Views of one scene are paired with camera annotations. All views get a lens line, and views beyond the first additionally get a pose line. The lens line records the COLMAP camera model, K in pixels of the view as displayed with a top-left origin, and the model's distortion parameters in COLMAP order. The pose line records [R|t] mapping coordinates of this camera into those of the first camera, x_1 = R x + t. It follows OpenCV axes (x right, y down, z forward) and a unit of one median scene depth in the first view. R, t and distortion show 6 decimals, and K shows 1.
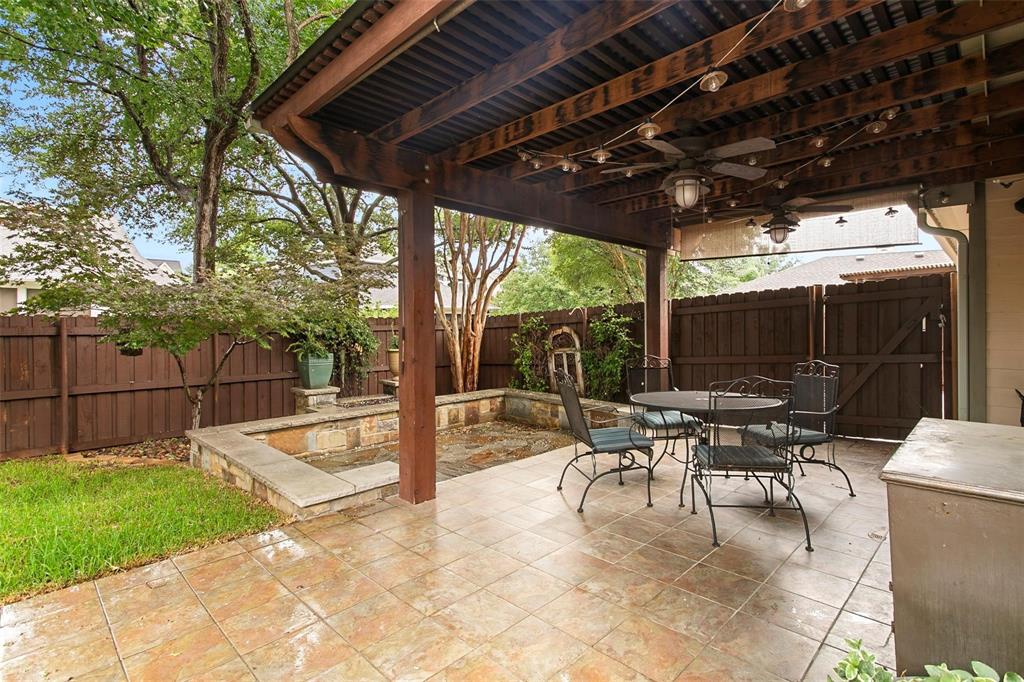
lens RADIAL K [[494.0, 0, 510.7], [0, 494.0, 336.2], [0, 0, 1]] dist [0.002077, 0.000369]
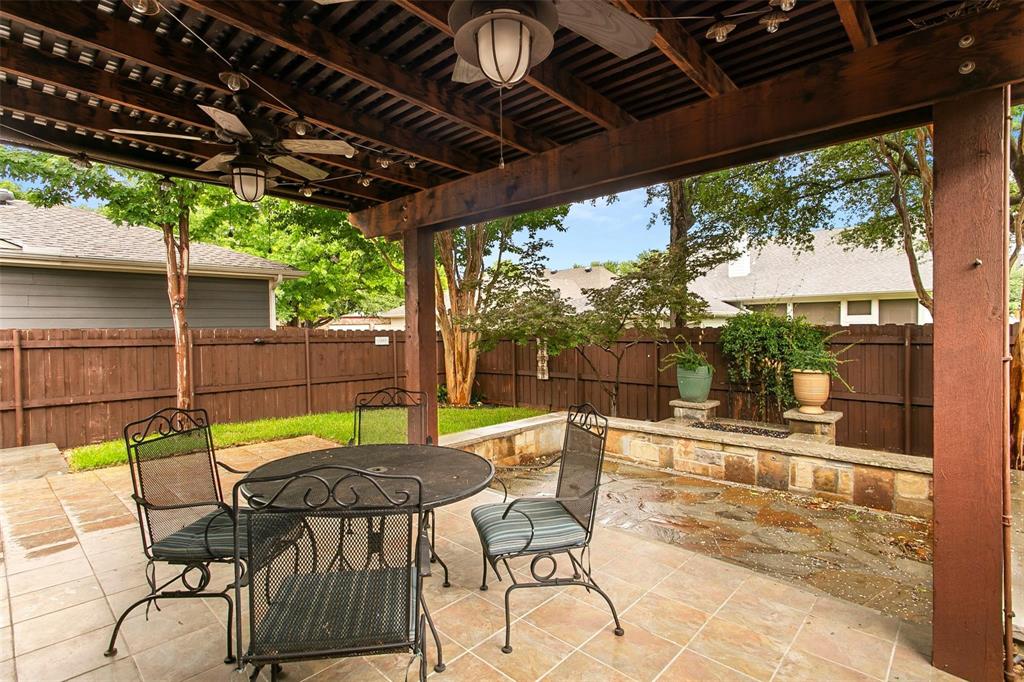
lens RADIAL K [[485.9, 0, 530.0], [0, 485.9, 336.1], [0, 0, 1]] dist [0.003829, 0.000514]
pose [[0.047710, 0.012958, -0.998777, 0.499681], [-0.017328, 0.999776, 0.012143, -0.026547], [0.998711, 0.016727, 0.047923, 0.581679]]
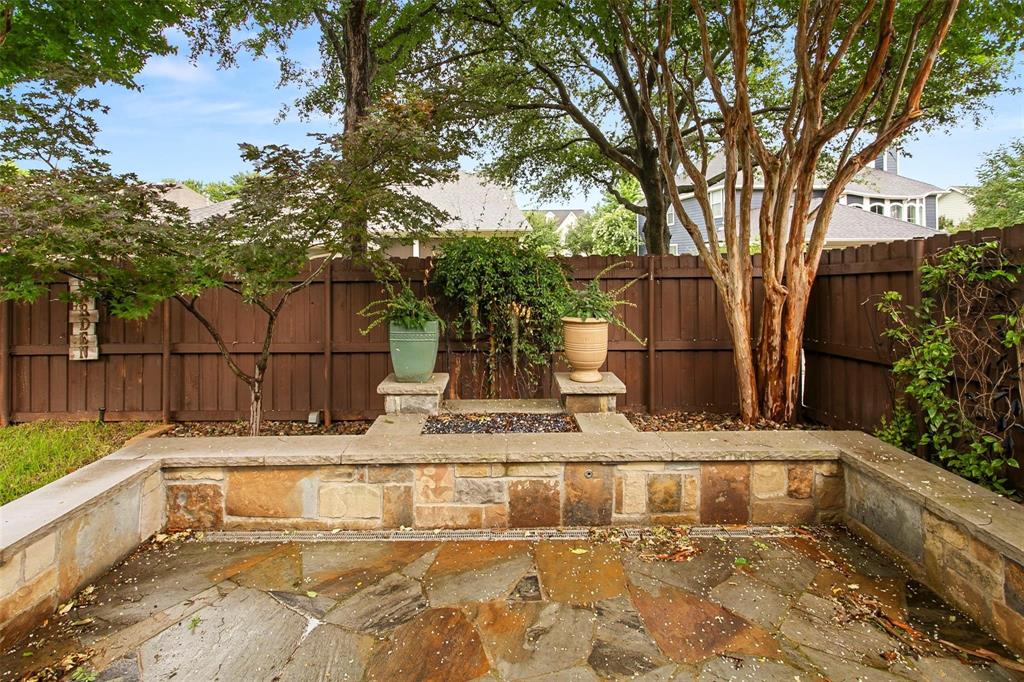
lens RADIAL K [[503.6, 0, 498.7], [0, 503.6, 253.2], [0, 0, 1]] dist [0.002940, 0.001362]
pose [[0.694717, -0.020174, -0.719000, 0.093799], [-0.011321, 0.999176, -0.038974, -0.019872], [0.719194, 0.035216, 0.693916, 0.604653]]
